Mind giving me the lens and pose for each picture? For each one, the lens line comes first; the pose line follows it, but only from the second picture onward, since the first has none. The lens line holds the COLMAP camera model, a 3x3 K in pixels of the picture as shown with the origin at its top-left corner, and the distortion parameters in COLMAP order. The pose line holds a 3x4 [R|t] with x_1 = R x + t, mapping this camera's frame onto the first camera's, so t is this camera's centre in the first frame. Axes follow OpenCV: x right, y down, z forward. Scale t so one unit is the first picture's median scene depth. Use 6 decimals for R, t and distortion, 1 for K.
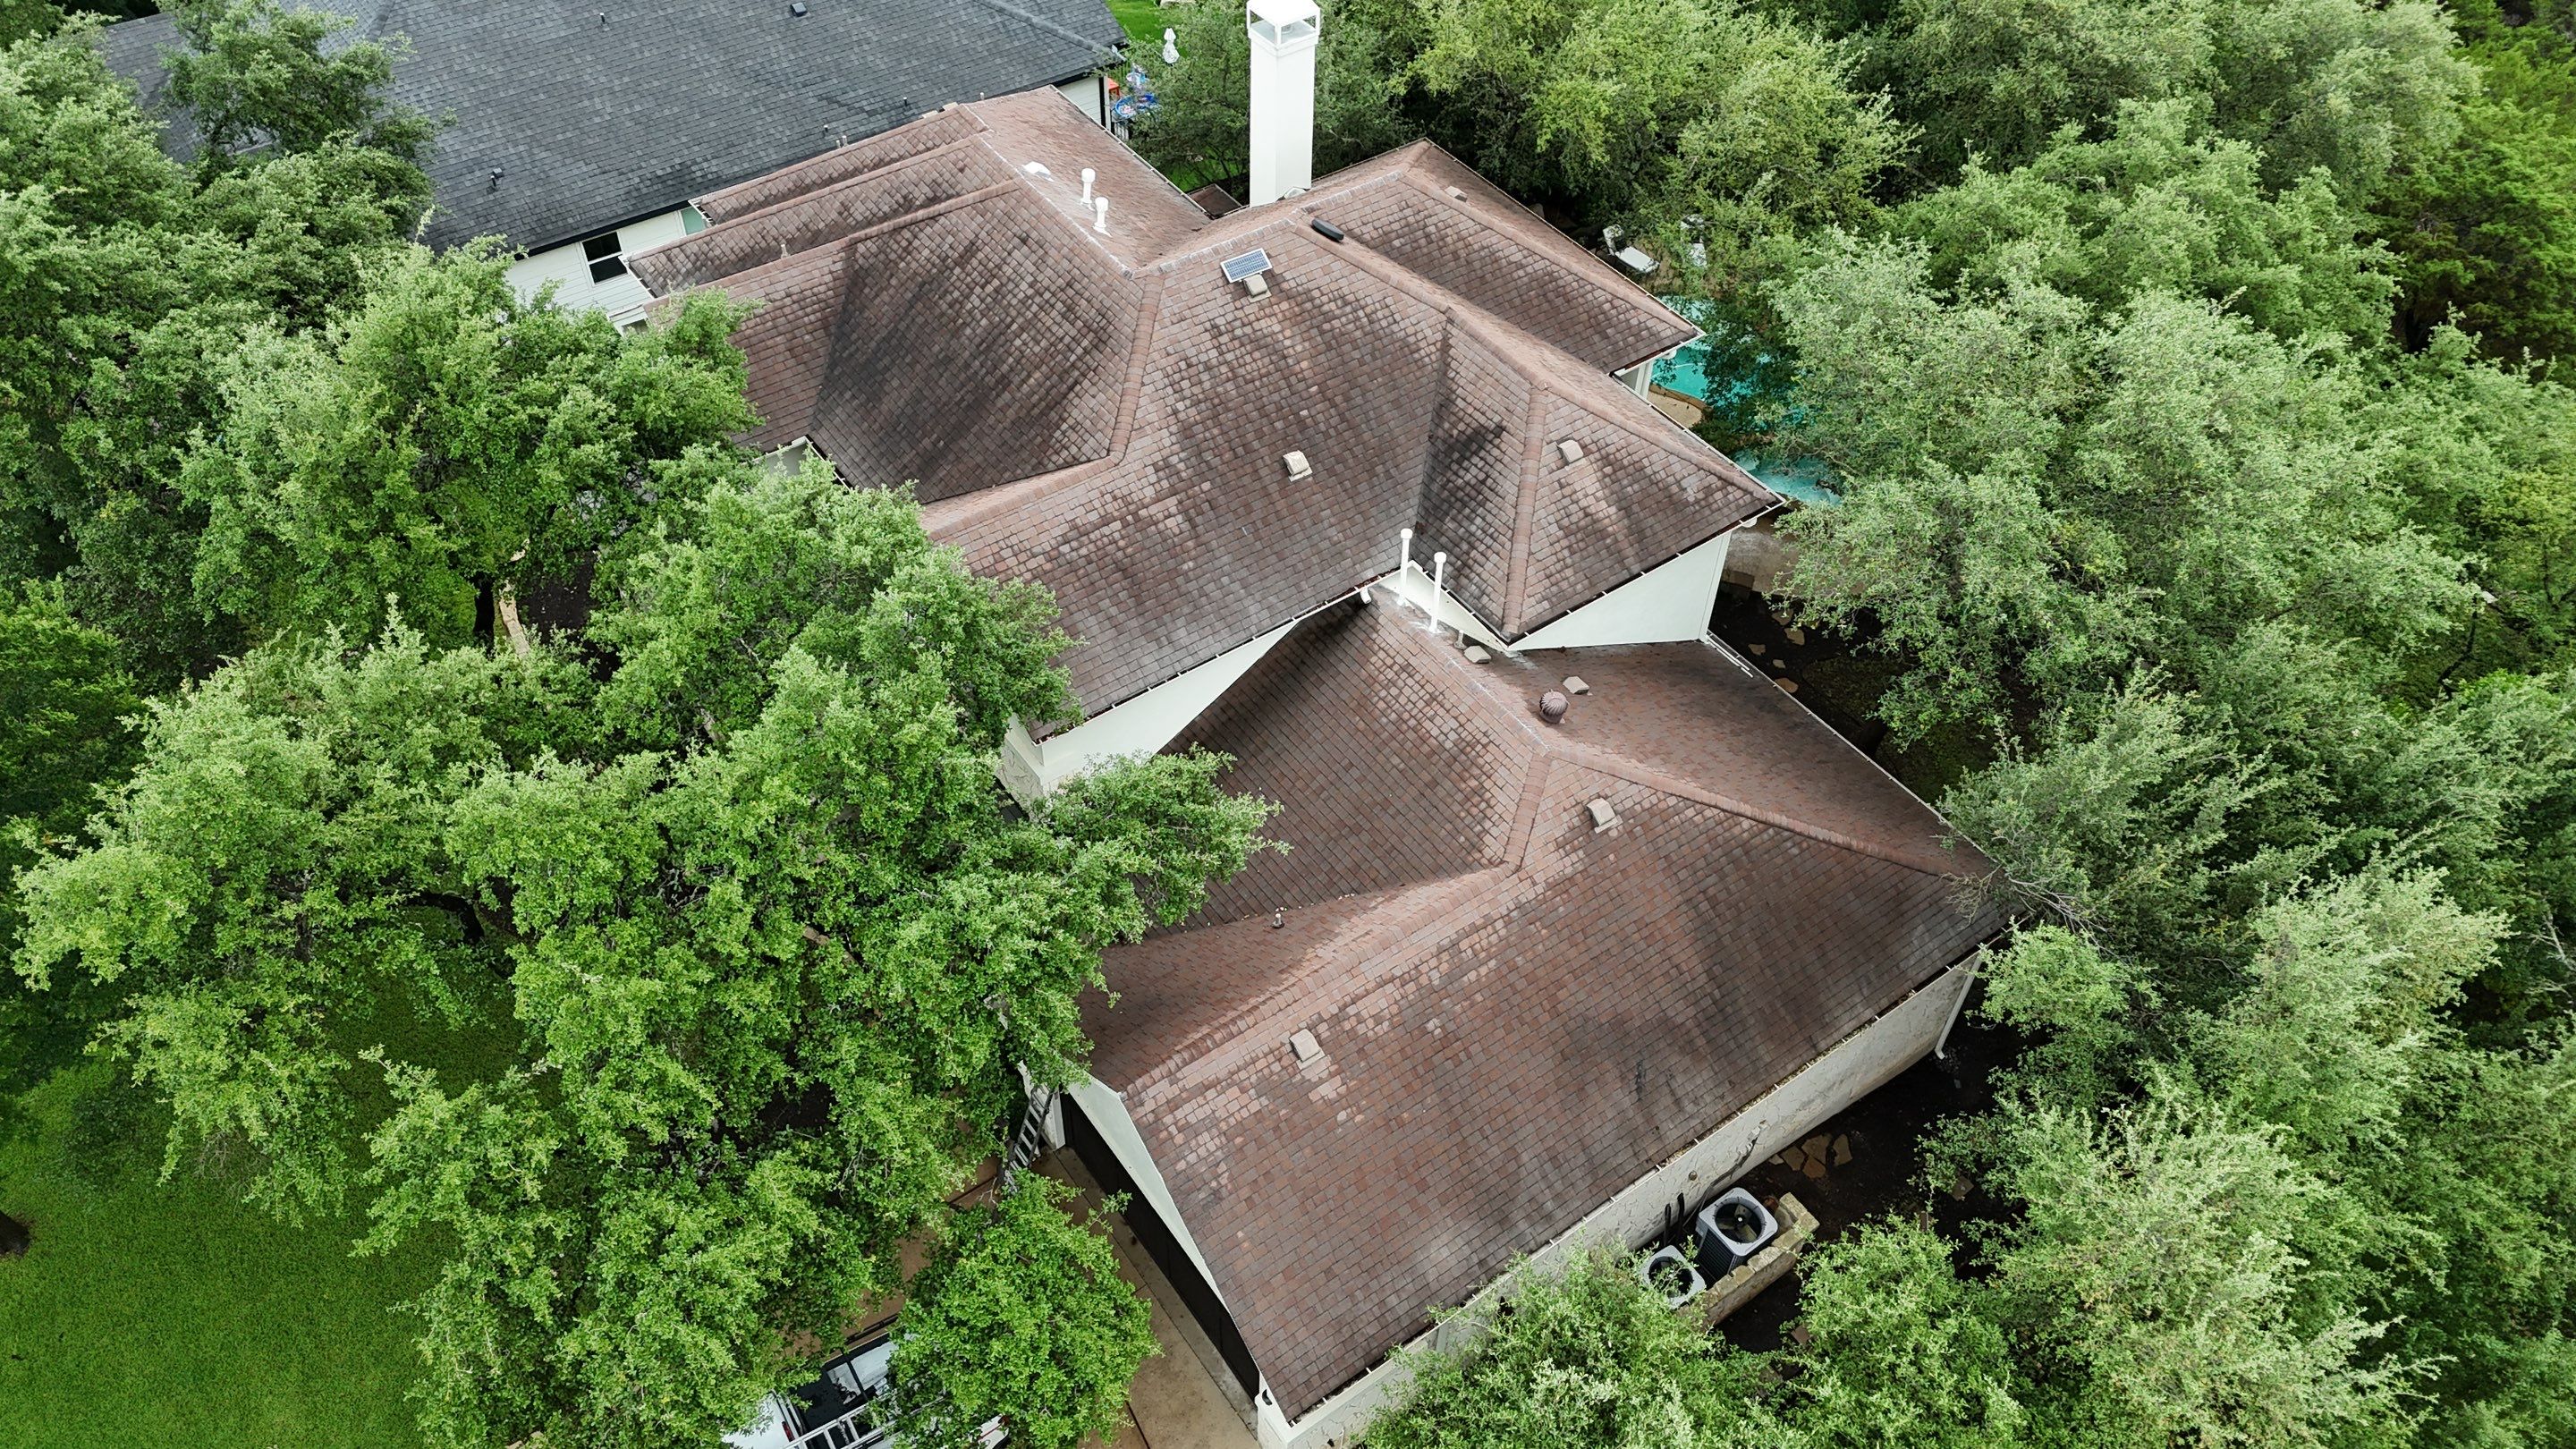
lens RADIAL K [[1923.8, 0, 1290.5], [0, 1923.8, 726.7], [0, 0, 1]] dist [0.076239, -0.003753]
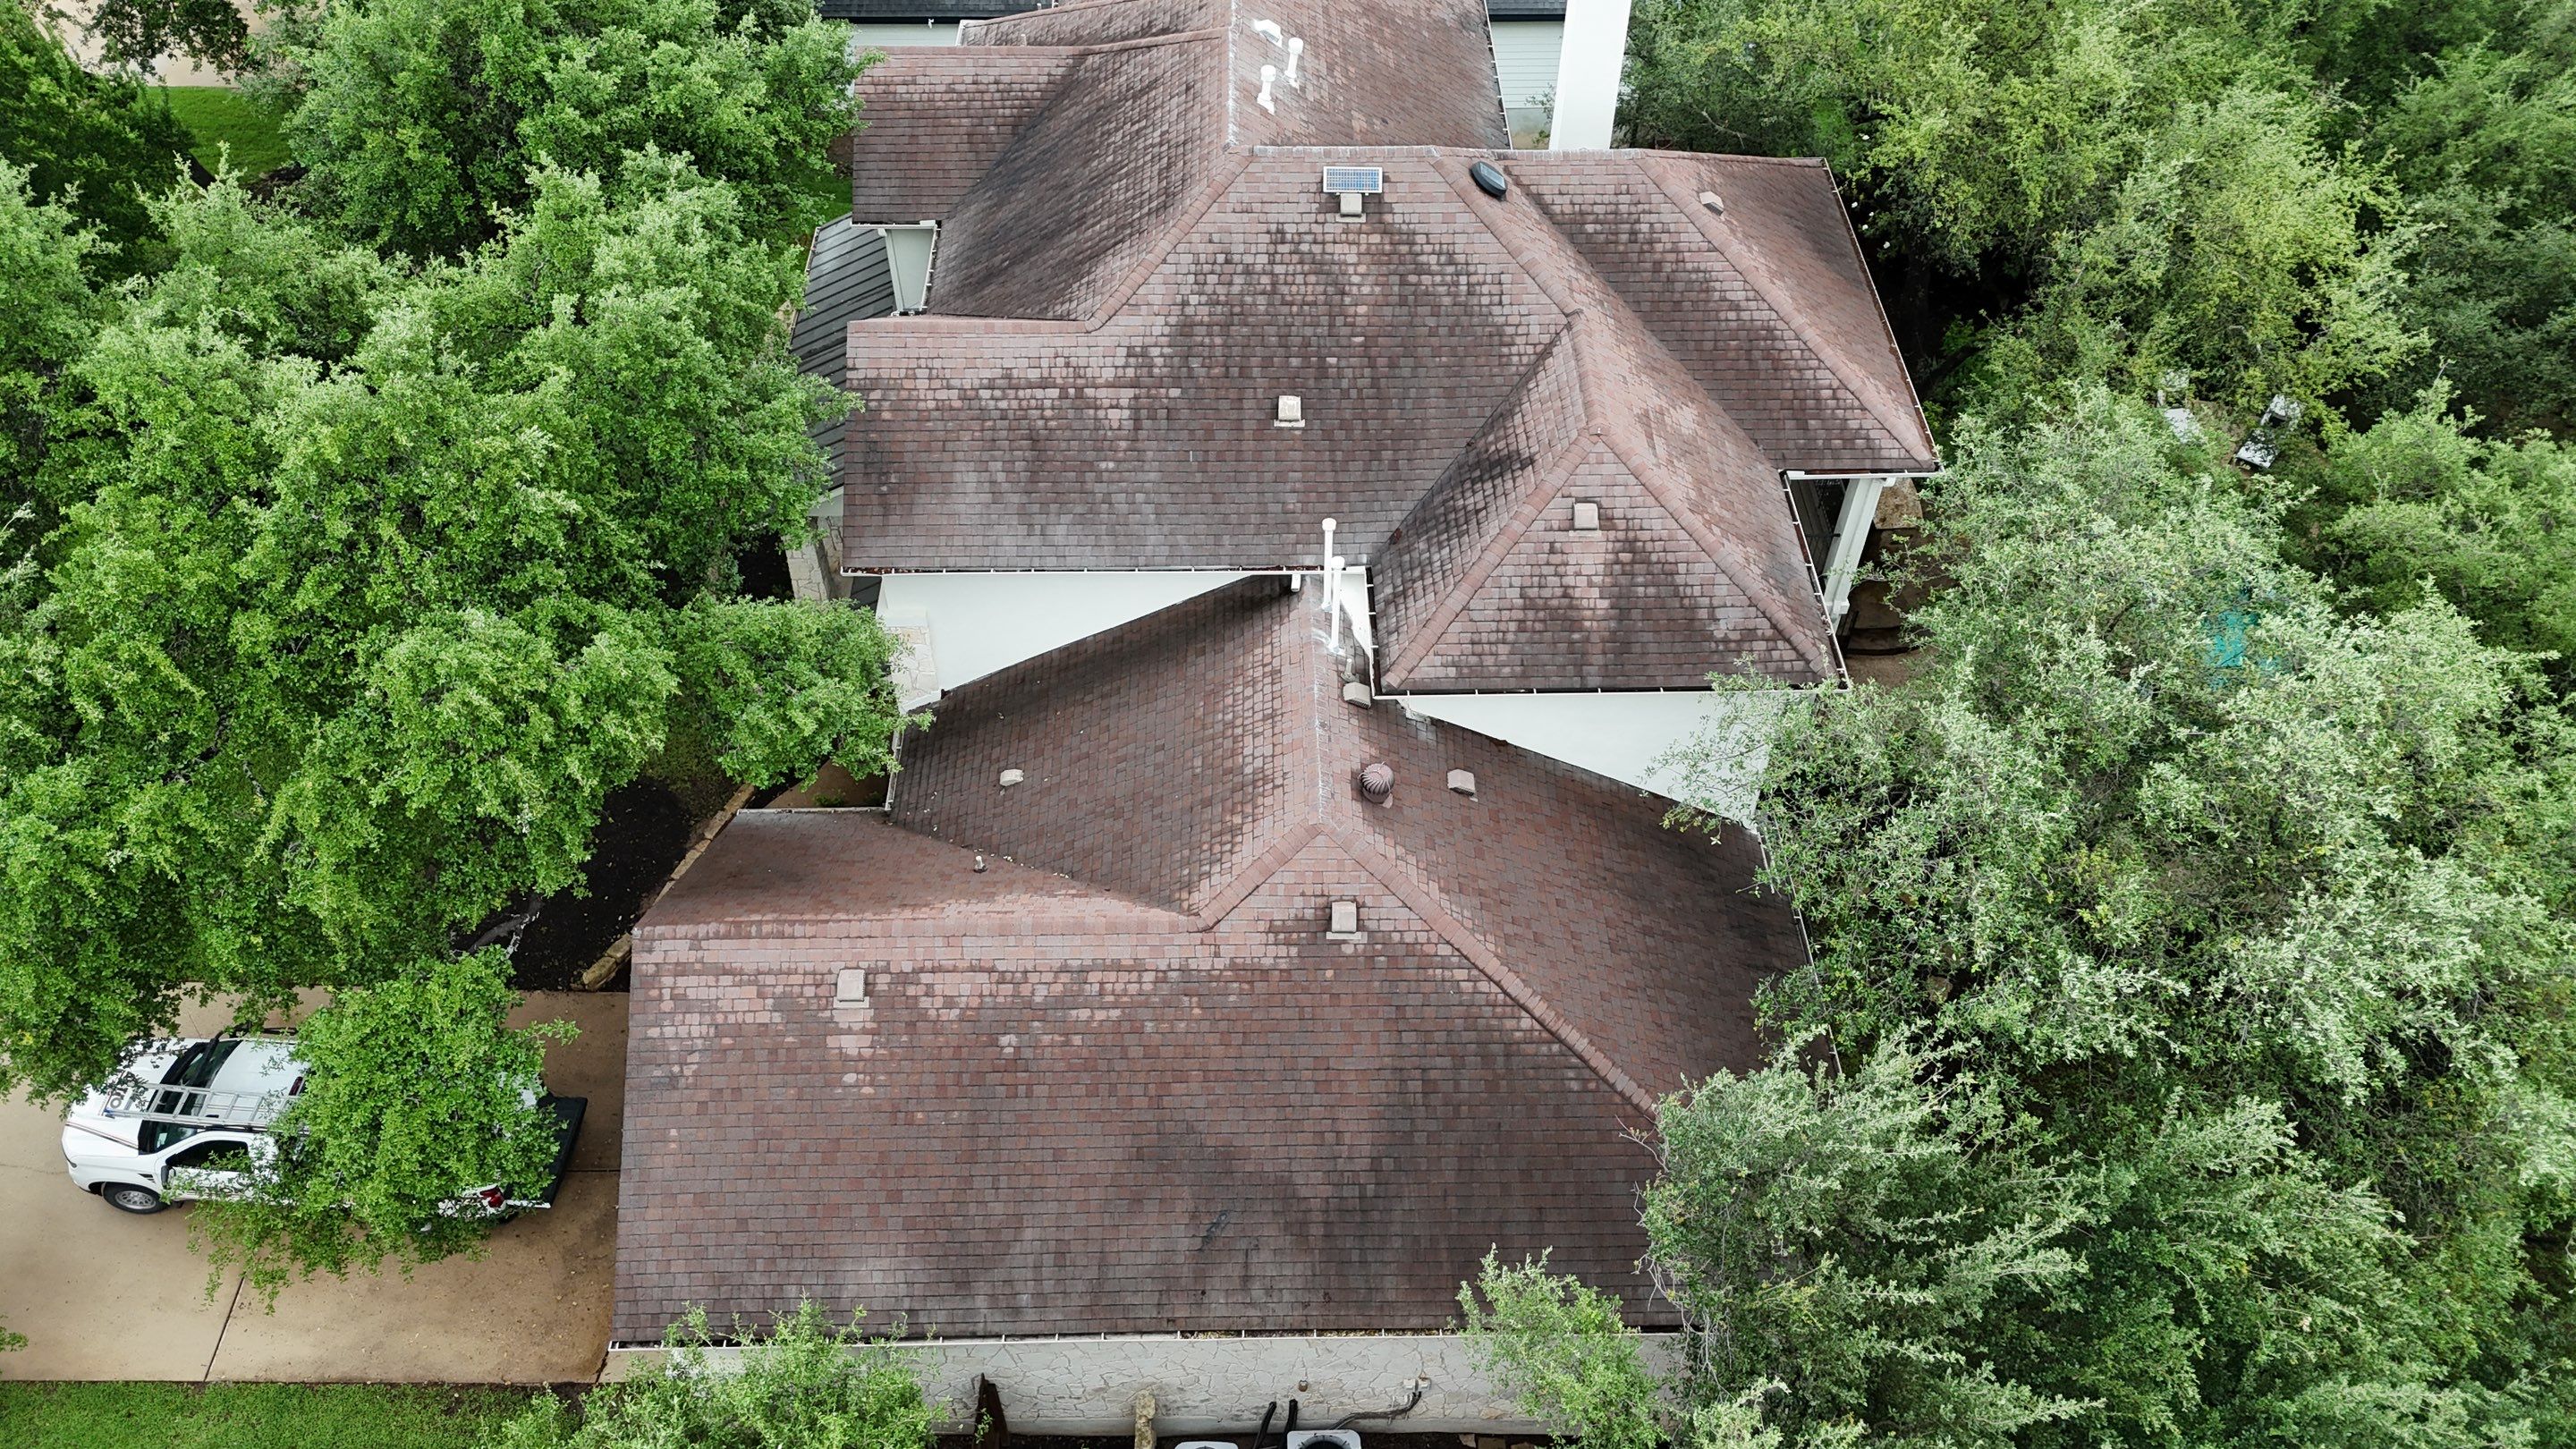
lens RADIAL K [[1923.8, 0, 1297.7], [0, 1923.8, 730.6], [0, 0, 1]] dist [0.076239, -0.003753]
pose [[0.824106, 0.408406, -0.392498, 0.402817], [-0.408870, 0.908456, 0.086795, -0.083452], [0.392014, 0.088952, 0.915649, 0.231726]]
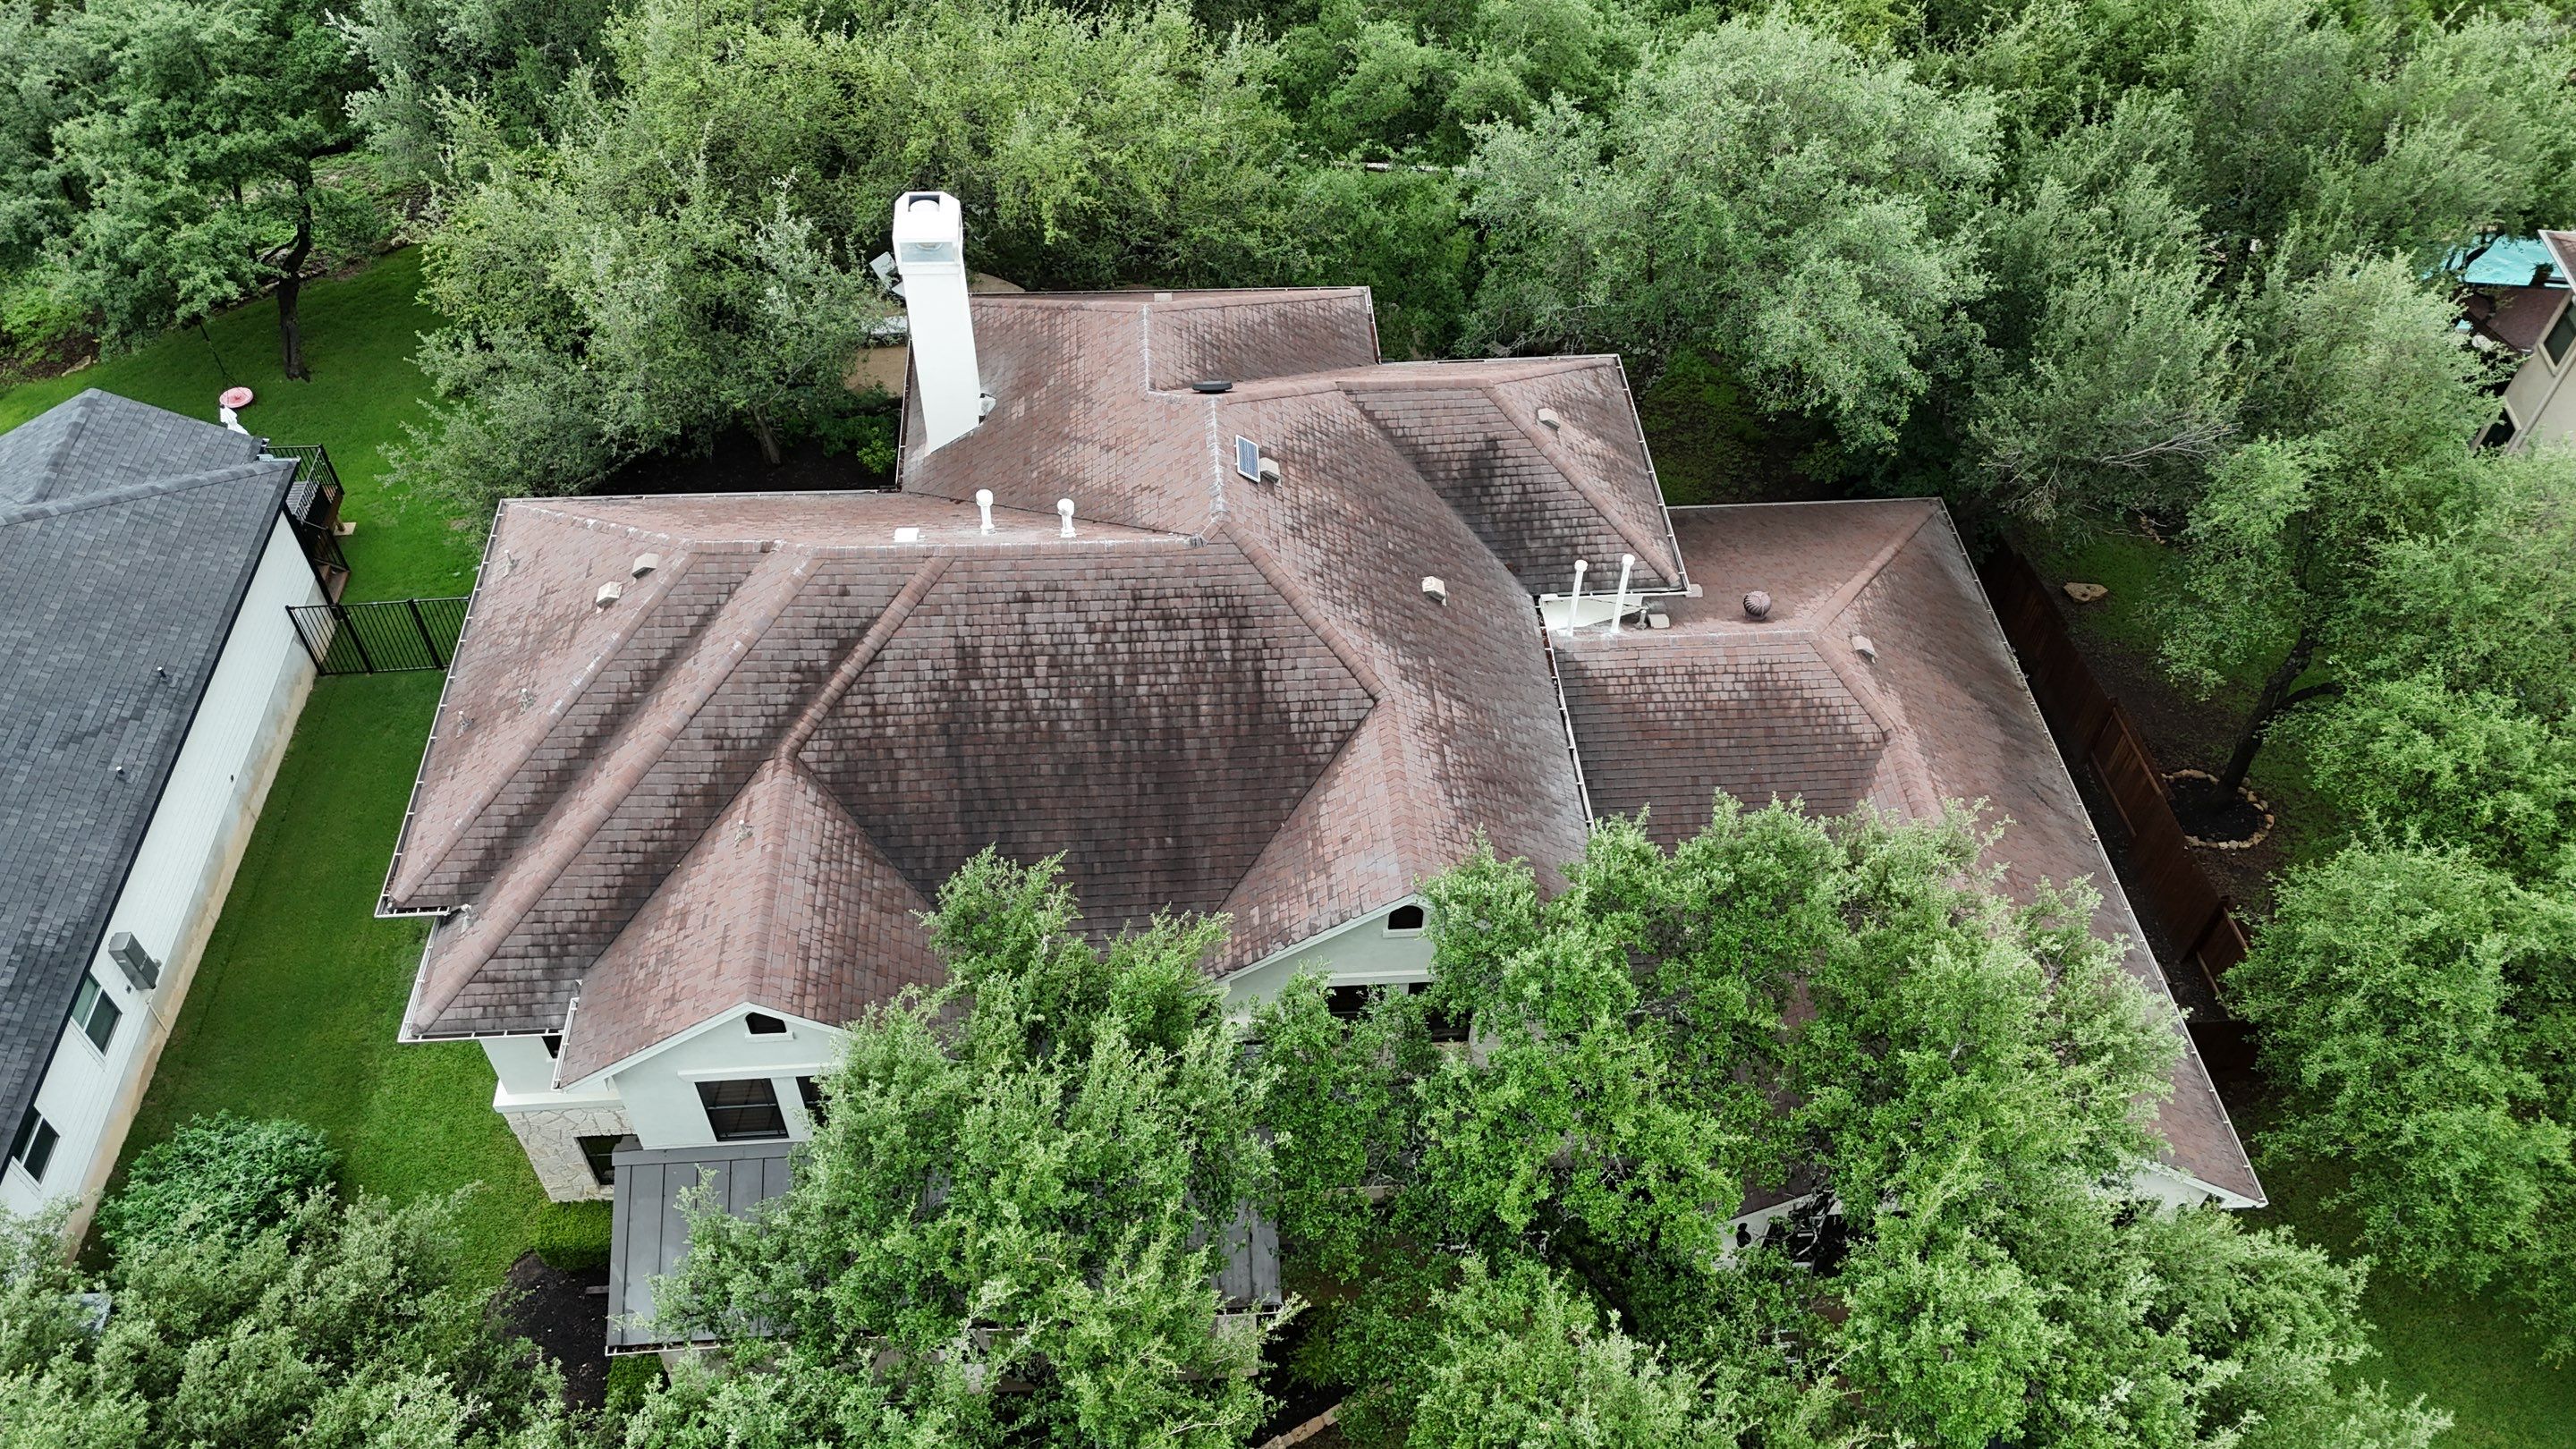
lens RADIAL K [[1923.8, 0, 1277.7], [0, 1923.8, 723.9], [0, 0, 1]] dist [0.076239, -0.003753]
pose [[0.523748, -0.637999, 0.564487, -0.600219], [0.612167, 0.742687, 0.271418, -0.386838], [-0.592401, 0.203406, 0.779542, 0.342431]]
